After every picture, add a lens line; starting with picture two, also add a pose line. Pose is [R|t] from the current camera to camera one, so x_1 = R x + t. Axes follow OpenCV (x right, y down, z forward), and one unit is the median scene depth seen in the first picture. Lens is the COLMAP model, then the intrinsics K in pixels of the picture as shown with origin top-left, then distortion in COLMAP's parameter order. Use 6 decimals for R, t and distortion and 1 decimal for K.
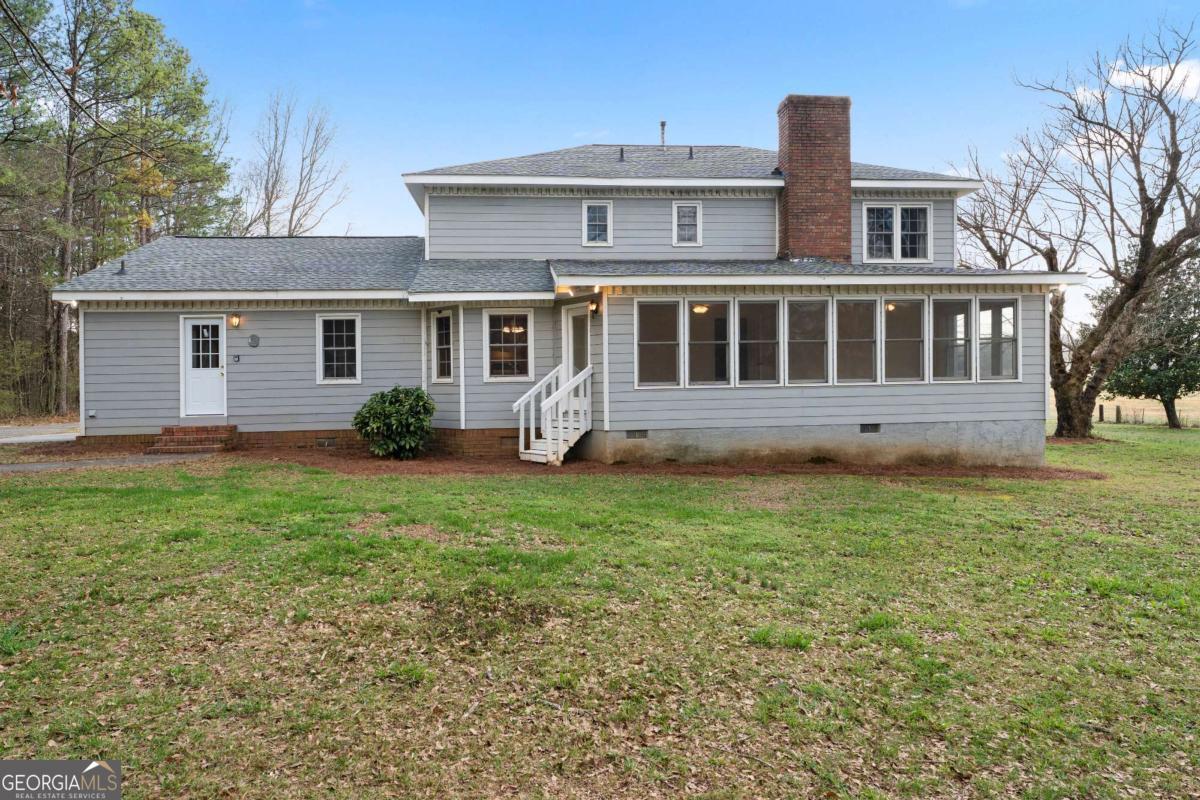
lens RADIAL K [[729.7, 0, 598.2], [0, 729.7, 387.3], [0, 0, 1]] dist [-0.001050, 0.000017]
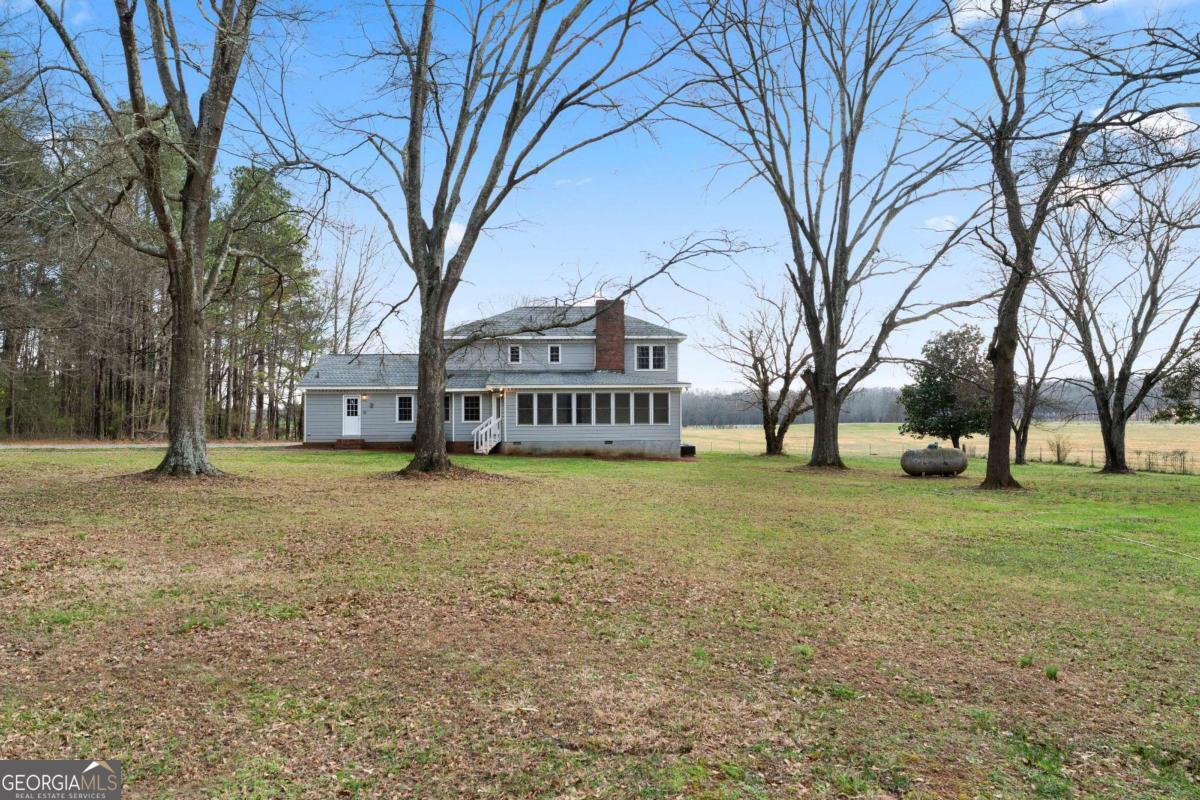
lens RADIAL K [[803.2, 0, 600.0], [0, 803.2, 400.0], [0, 0, 1]] dist [0.004439, 0.000903]
pose [[0.998431, 0.008968, -0.055270, 0.463333], [-0.010919, 0.999324, -0.035106, 0.005921], [0.054918, 0.035654, 0.997854, -1.714144]]
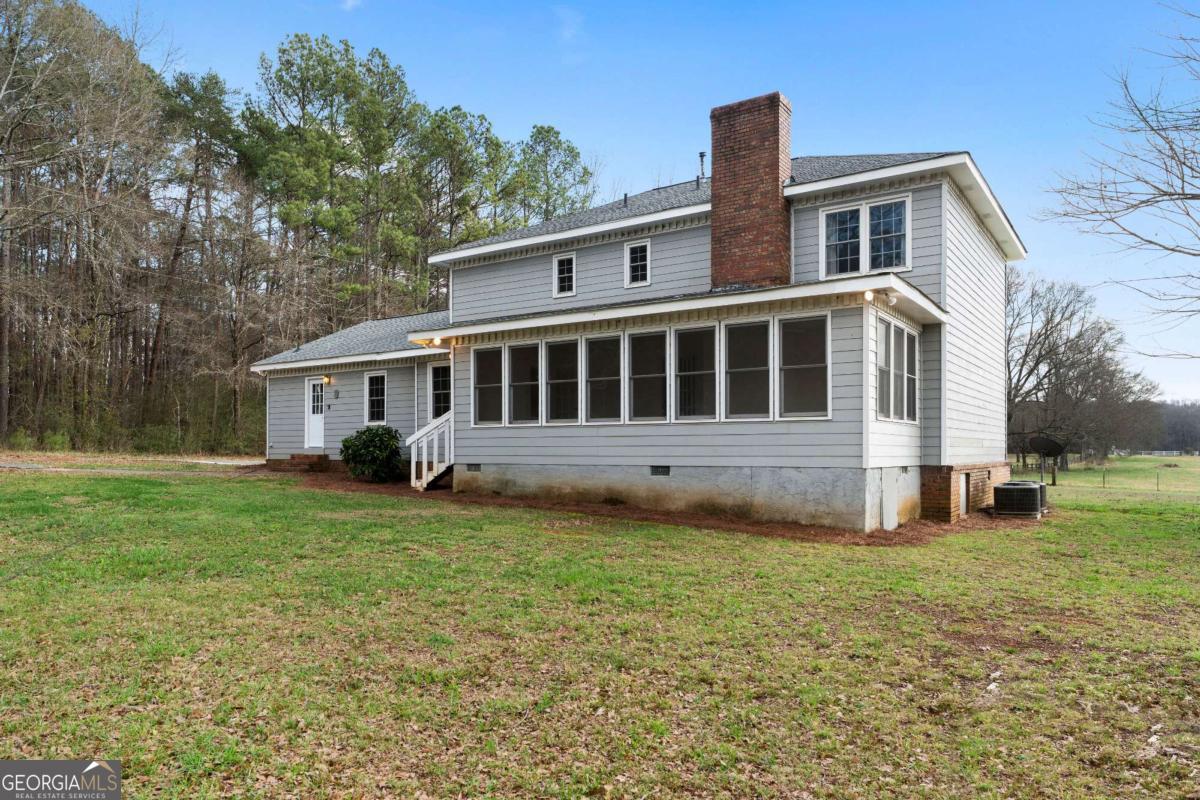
lens RADIAL K [[794.8, 0, 601.2], [0, 794.8, 441.9], [0, 0, 1]] dist [0.006357, 0.000988]
pose [[0.767026, 0.011674, -0.641509, 0.891998], [-0.014372, 0.999896, 0.001012, 0.018536], [0.641455, 0.008443, 0.767114, 0.168343]]
